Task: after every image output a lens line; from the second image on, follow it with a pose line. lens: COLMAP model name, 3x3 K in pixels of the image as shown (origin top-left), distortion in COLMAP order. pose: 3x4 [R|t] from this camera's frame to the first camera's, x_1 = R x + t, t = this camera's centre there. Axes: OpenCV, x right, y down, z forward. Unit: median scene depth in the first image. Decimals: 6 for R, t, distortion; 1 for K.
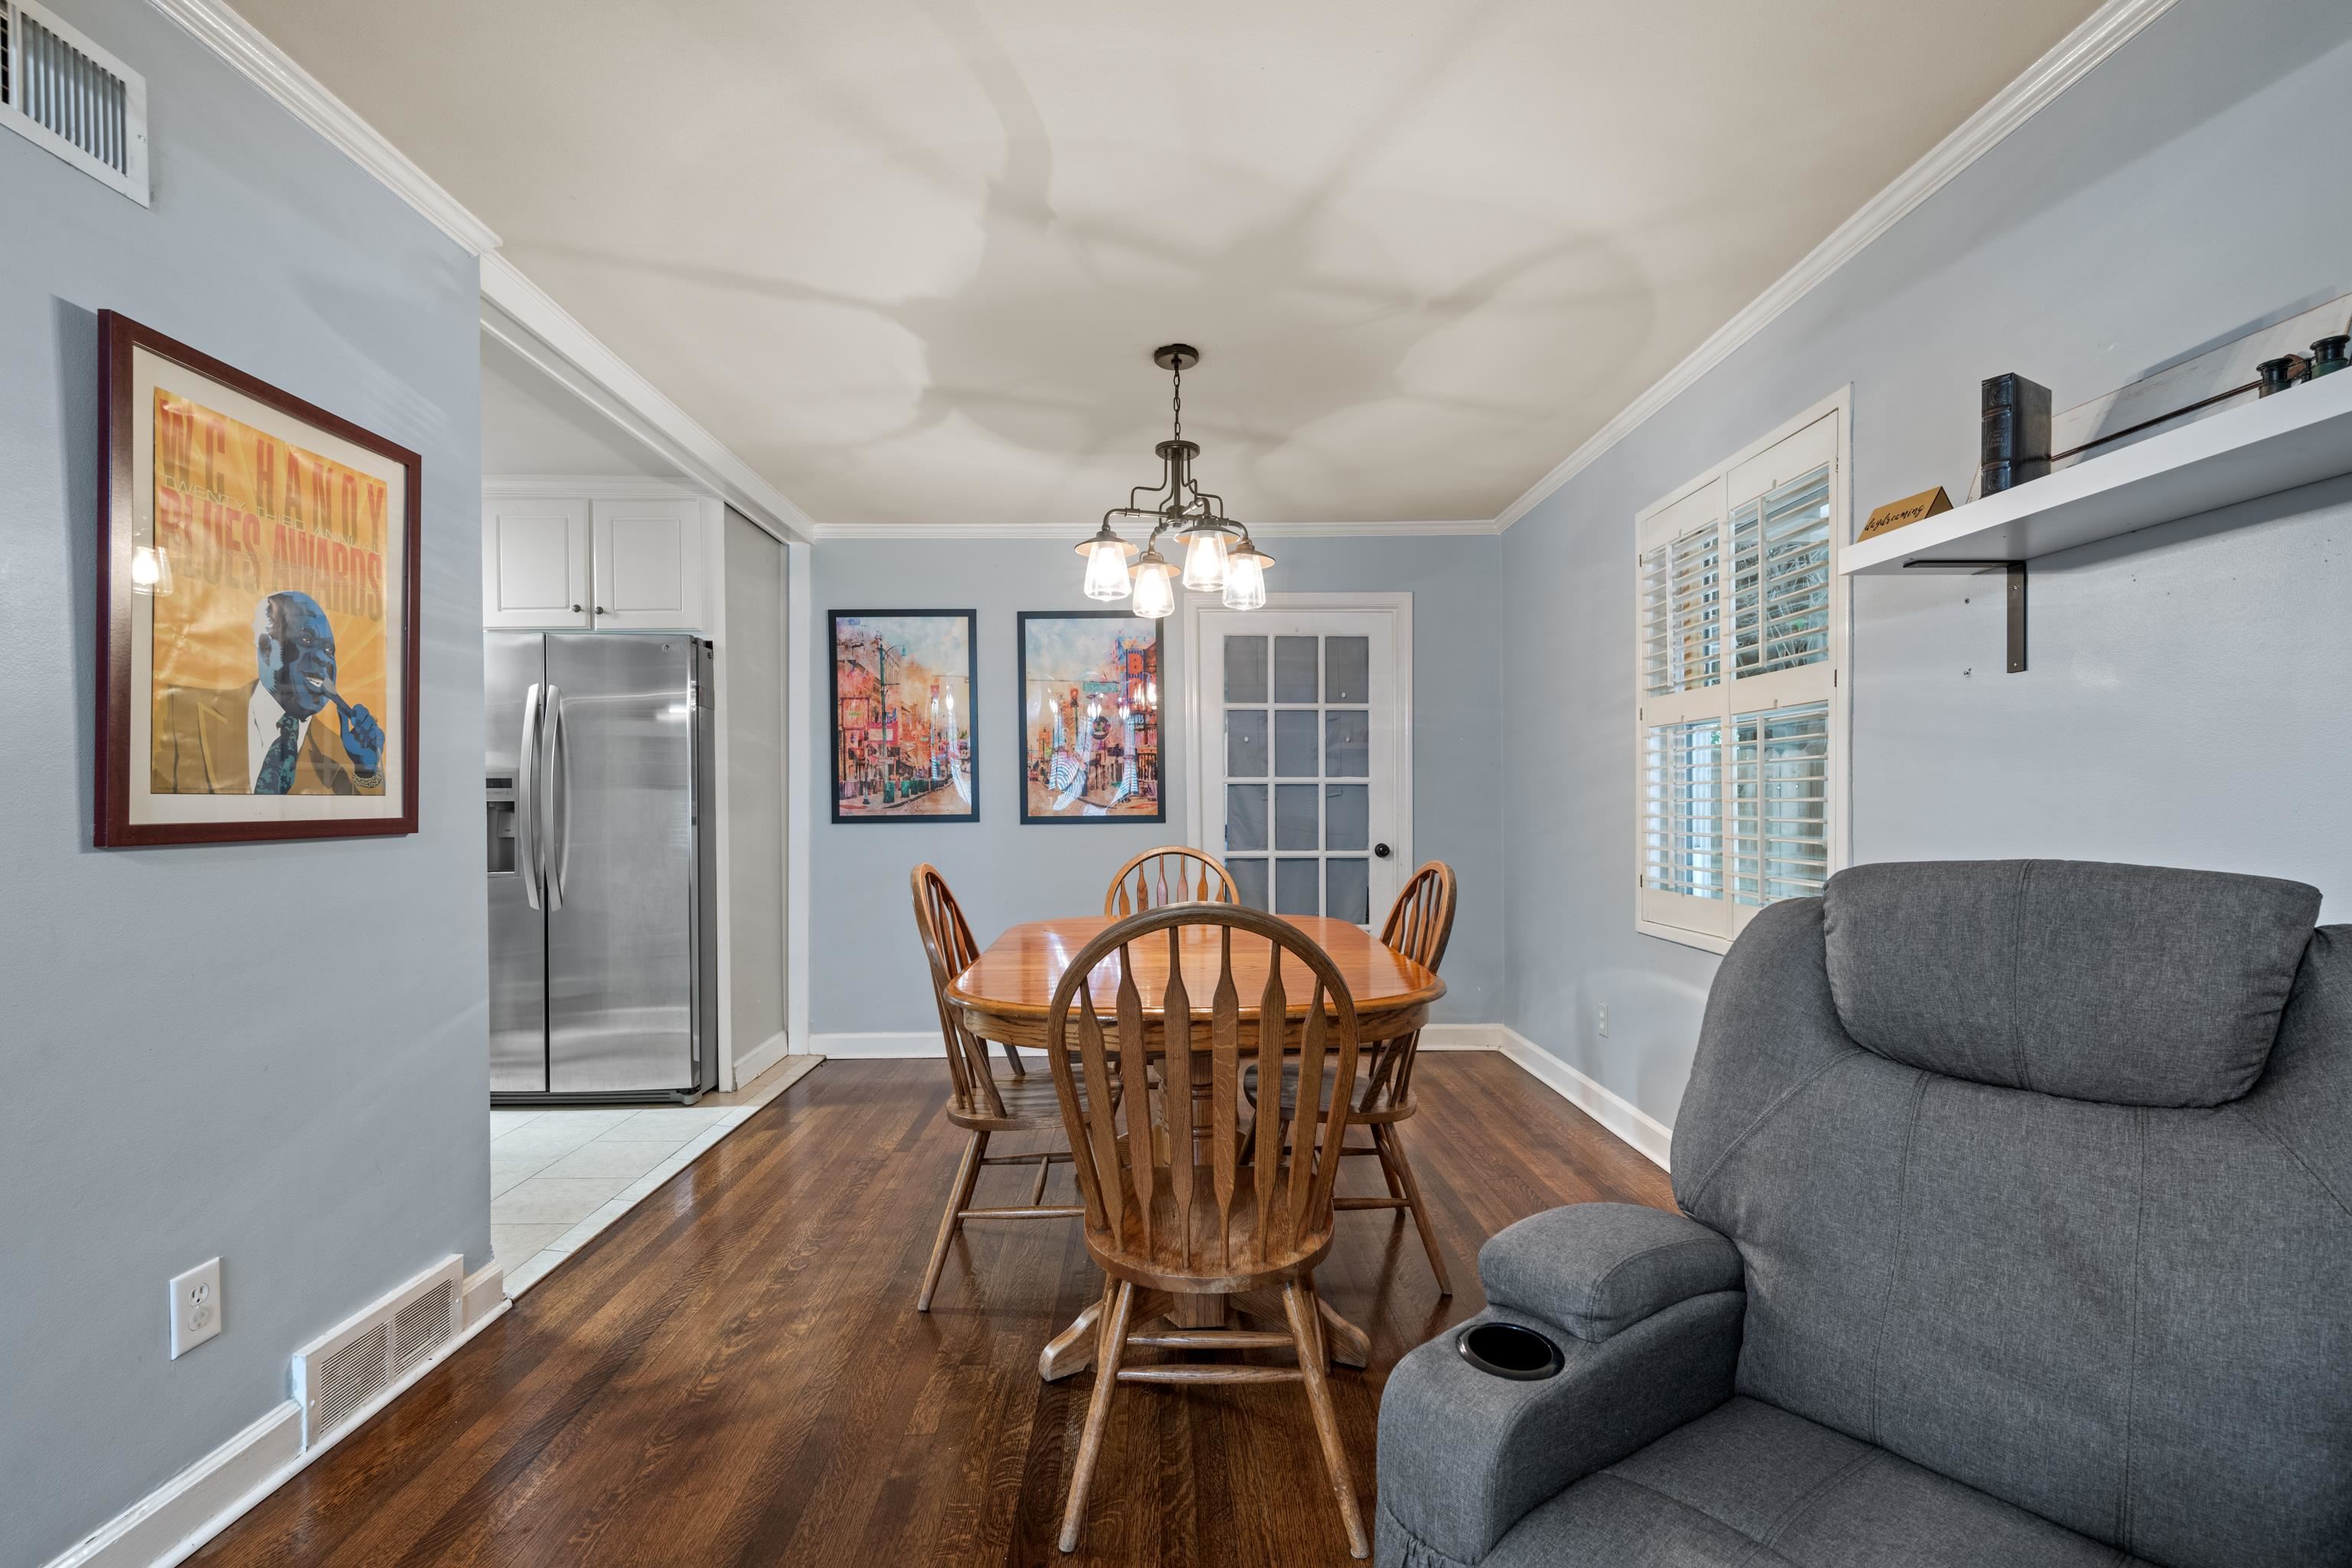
lens RADIAL K [[1006.8, 0, 1177.3], [0, 1006.8, 802.5], [0, 0, 1]] dist [-0.002639, -0.000058]
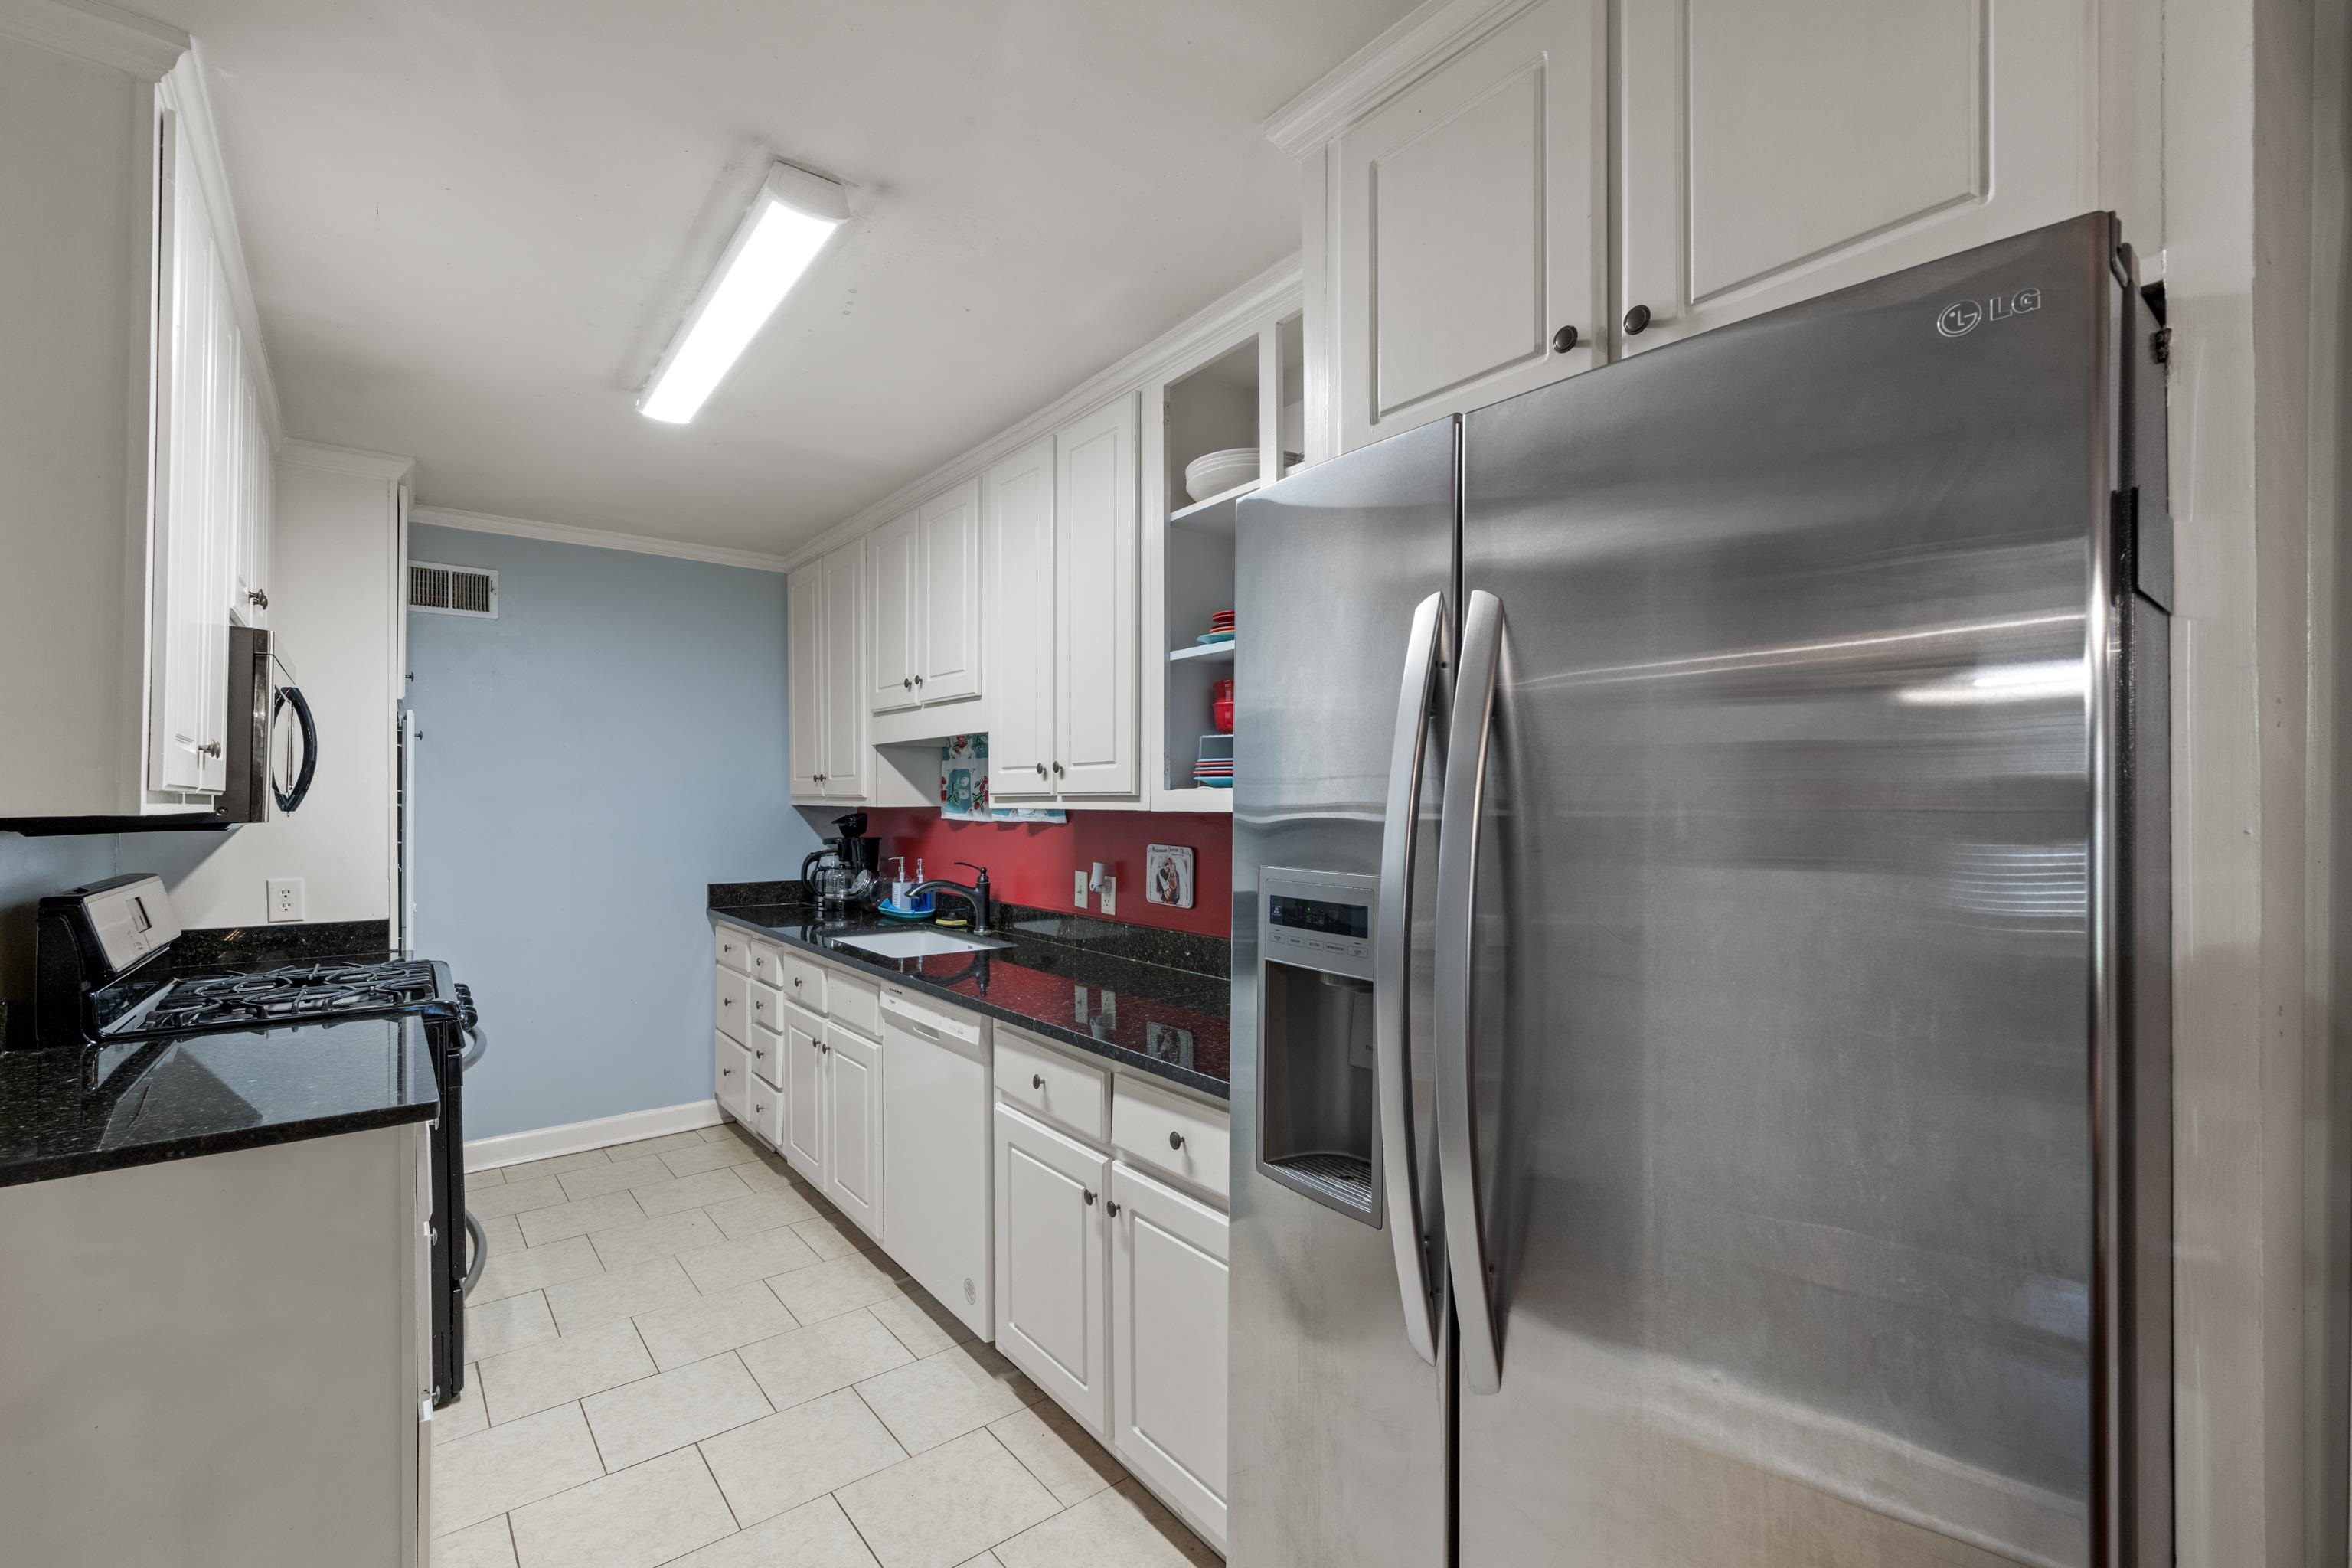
lens RADIAL K [[1006.8, 0, 1182.7], [0, 1006.8, 789.3], [0, 0, 1]] dist [-0.002639, -0.000058]
pose [[0.594988, 0.002100, -0.803732, -0.422439], [-0.002090, 0.999997, 0.001065, -0.058081], [0.803732, 0.001046, 0.594991, 0.727531]]
